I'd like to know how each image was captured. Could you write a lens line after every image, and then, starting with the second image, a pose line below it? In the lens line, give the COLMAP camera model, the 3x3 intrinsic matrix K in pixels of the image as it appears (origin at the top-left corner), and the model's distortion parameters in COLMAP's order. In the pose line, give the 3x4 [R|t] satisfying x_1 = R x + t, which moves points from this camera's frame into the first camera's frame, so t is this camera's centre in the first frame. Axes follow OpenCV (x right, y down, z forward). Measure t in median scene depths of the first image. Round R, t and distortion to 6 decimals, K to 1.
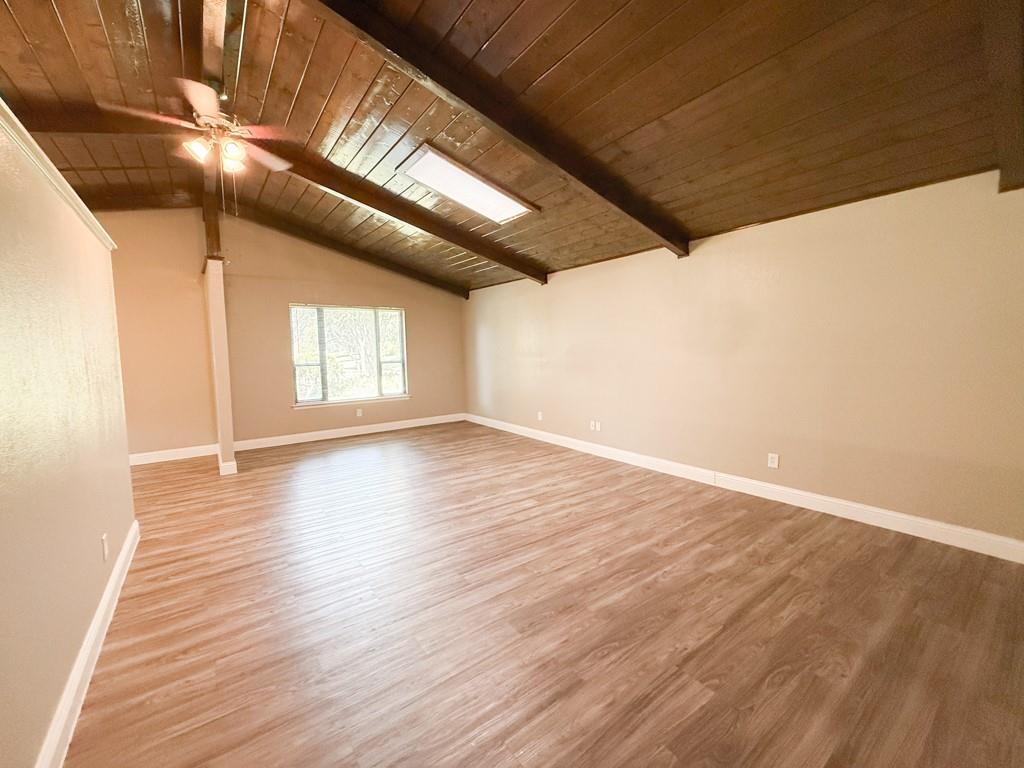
lens RADIAL K [[407.4, 0, 513.4], [0, 407.4, 388.3], [0, 0, 1]] dist [0.002410, -0.001327]
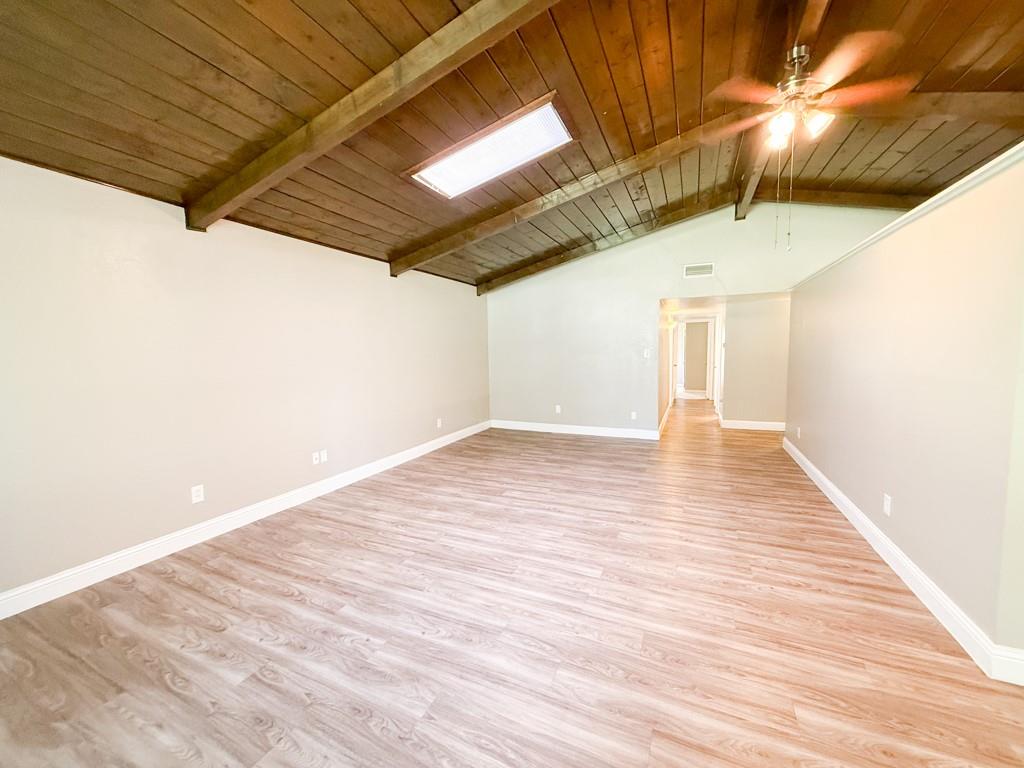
lens RADIAL K [[407.4, 0, 508.7], [0, 407.4, 382.0], [0, 0, 1]] dist [0.002410, -0.001327]
pose [[-0.474694, -0.049461, 0.878760, -0.942639], [0.103161, 0.988411, 0.111359, -0.139727], [-0.874084, 0.143516, -0.464090, 1.549558]]
